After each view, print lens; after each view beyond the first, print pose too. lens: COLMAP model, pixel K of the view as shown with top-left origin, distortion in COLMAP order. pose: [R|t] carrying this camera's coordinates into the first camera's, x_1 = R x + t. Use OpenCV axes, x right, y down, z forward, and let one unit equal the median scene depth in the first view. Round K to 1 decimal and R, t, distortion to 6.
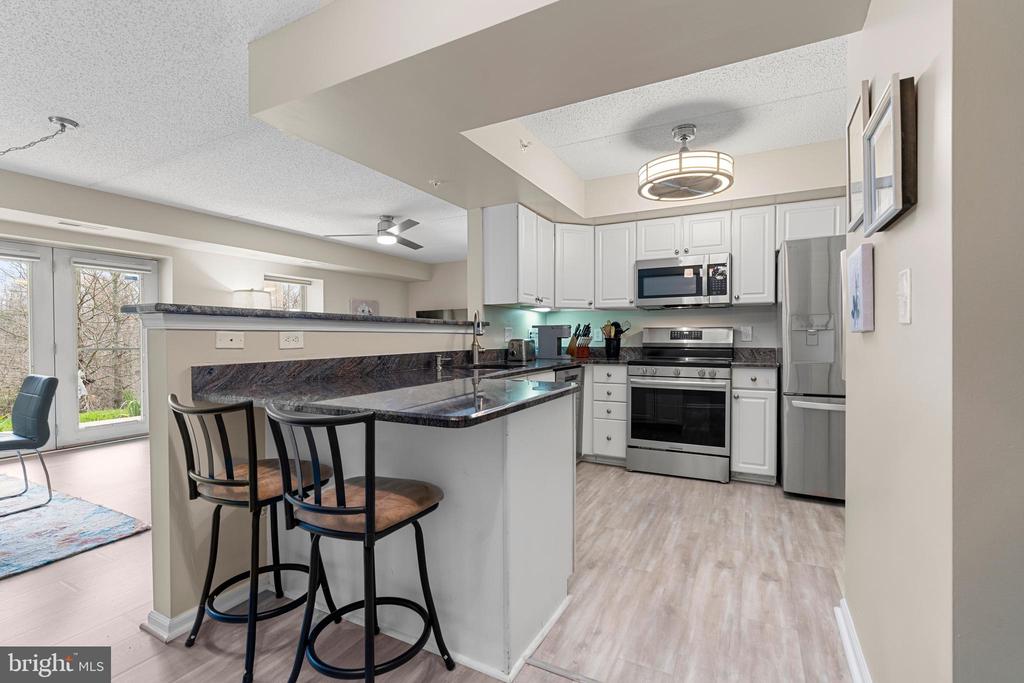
lens RADIAL K [[470.4, 0, 511.3], [0, 470.4, 343.1], [0, 0, 1]] dist [-0.001142, -0.000225]
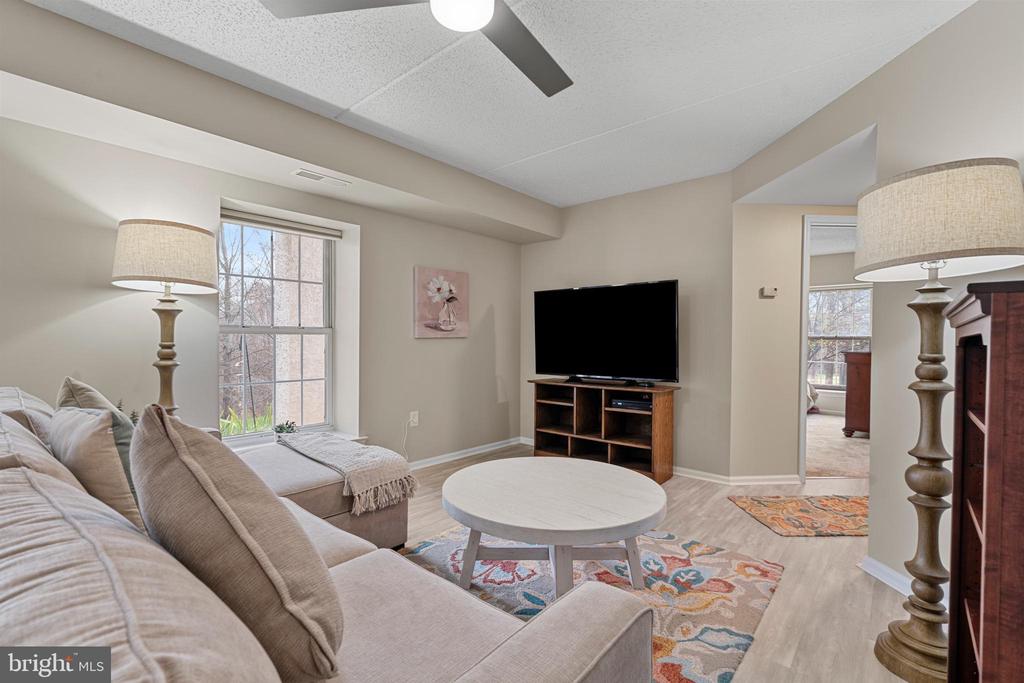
lens RADIAL K [[460.8, 0, 512.0], [0, 460.8, 341.5], [0, 0, 1]] dist [-0.001133, 0.000110]
pose [[0.976494, 0.012271, -0.215195, -0.170456], [-0.013320, 0.999905, -0.003427, -0.010410], [0.215132, 0.006213, 0.976565, 0.724023]]
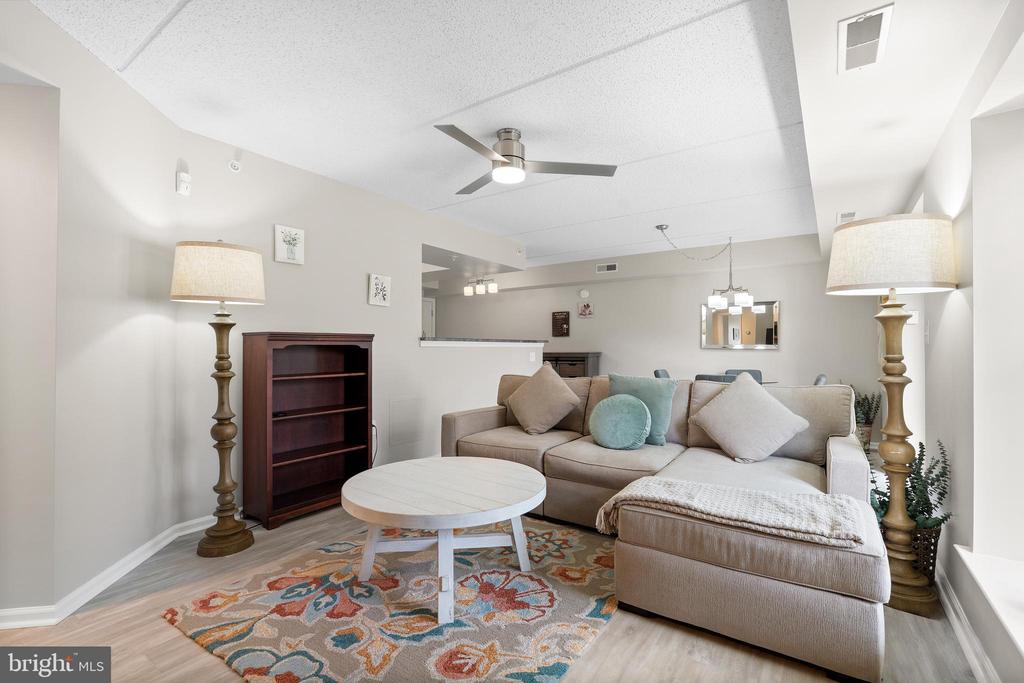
lens RADIAL K [[460.8, 0, 512.0], [0, 460.8, 341.5], [0, 0, 1]] dist [-0.001133, 0.000110]
pose [[-0.992514, 0.002829, 0.122102, -0.332697], [0.002892, 0.999996, 0.000338, -0.018996], [-0.122101, 0.000689, -0.992517, 1.532310]]
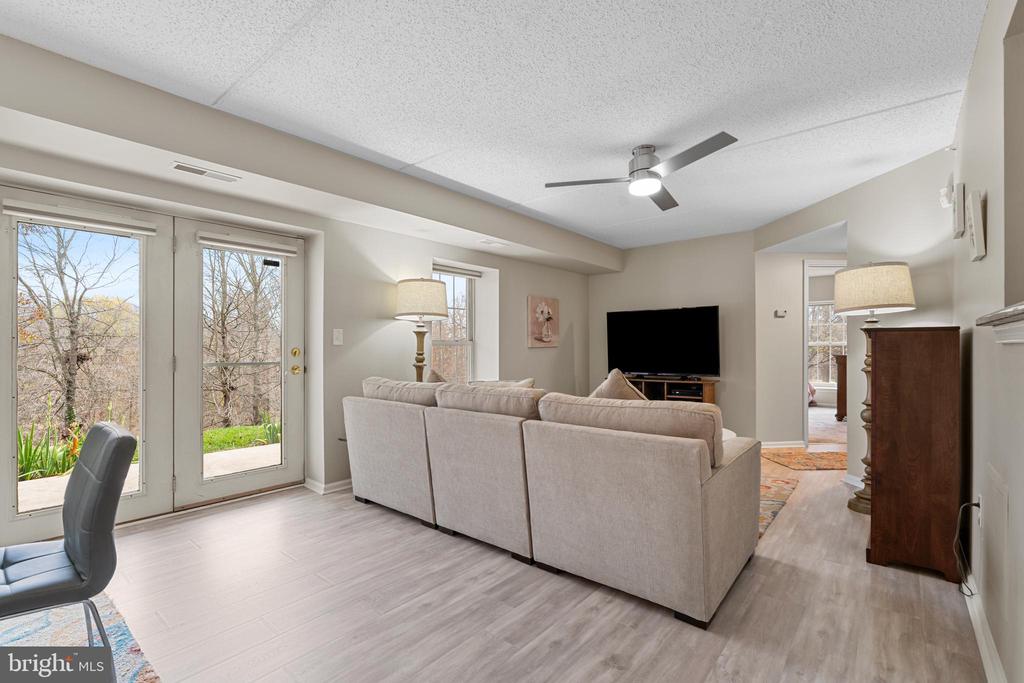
lens RADIAL K [[470.4, 0, 511.3], [0, 470.4, 343.1], [0, 0, 1]] dist [-0.001142, -0.000225]
pose [[0.979518, 0.000922, -0.201355, -0.308245], [-0.004740, 0.999818, -0.018478, -0.006648], [0.201301, 0.019053, 0.979344, 0.374513]]
